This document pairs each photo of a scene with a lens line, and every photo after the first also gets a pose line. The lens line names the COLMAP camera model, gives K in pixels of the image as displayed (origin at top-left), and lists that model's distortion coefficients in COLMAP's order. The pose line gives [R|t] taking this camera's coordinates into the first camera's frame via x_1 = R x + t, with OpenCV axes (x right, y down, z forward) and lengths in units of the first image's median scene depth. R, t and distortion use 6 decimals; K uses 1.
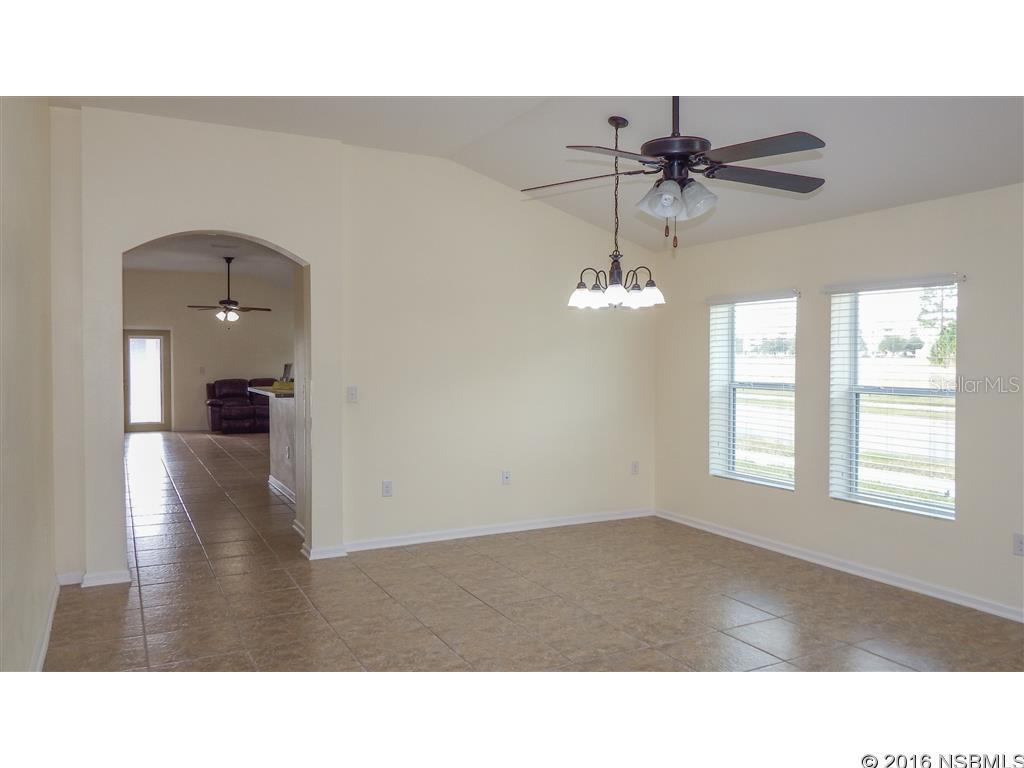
lens RADIAL K [[738.4, 0, 512.0], [0, 738.4, 384.0], [0, 0, 1]] dist [-0.012789, -0.005934]
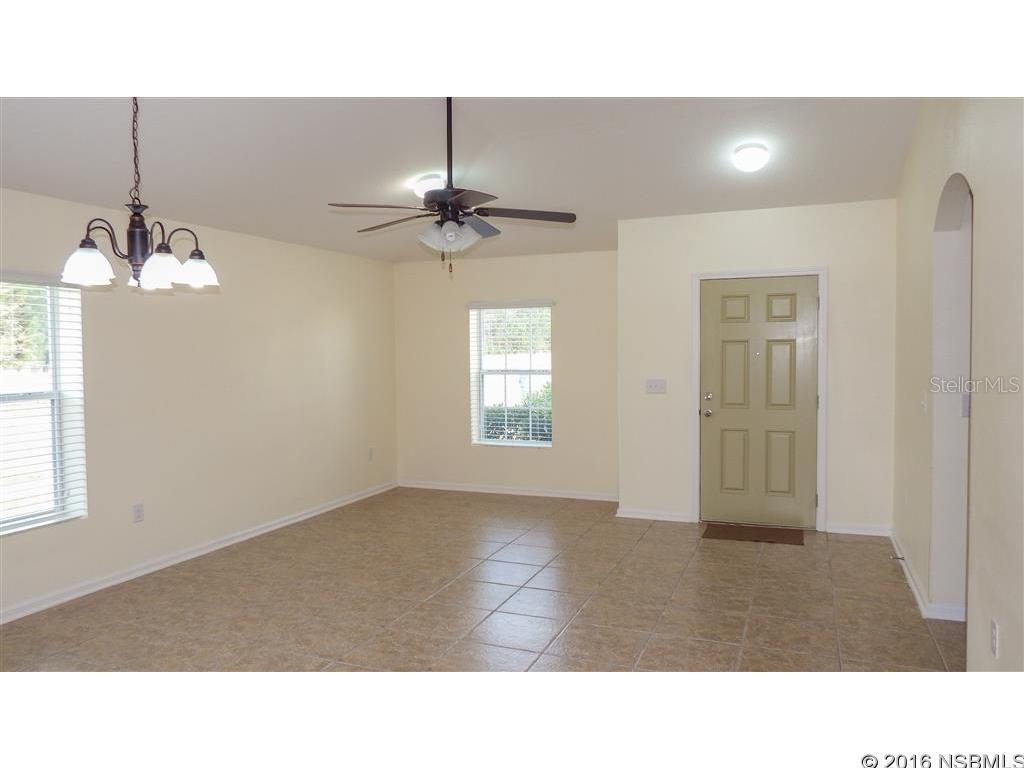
lens RADIAL K [[738.4, 0, 512.0], [0, 738.4, 384.0], [0, 0, 1]] dist [-0.012789, -0.005934]
pose [[-0.637928, -0.034793, 0.769309, -0.594847], [0.038144, 0.996325, 0.076689, -0.058121], [-0.769150, 0.078267, -0.634257, 1.217683]]
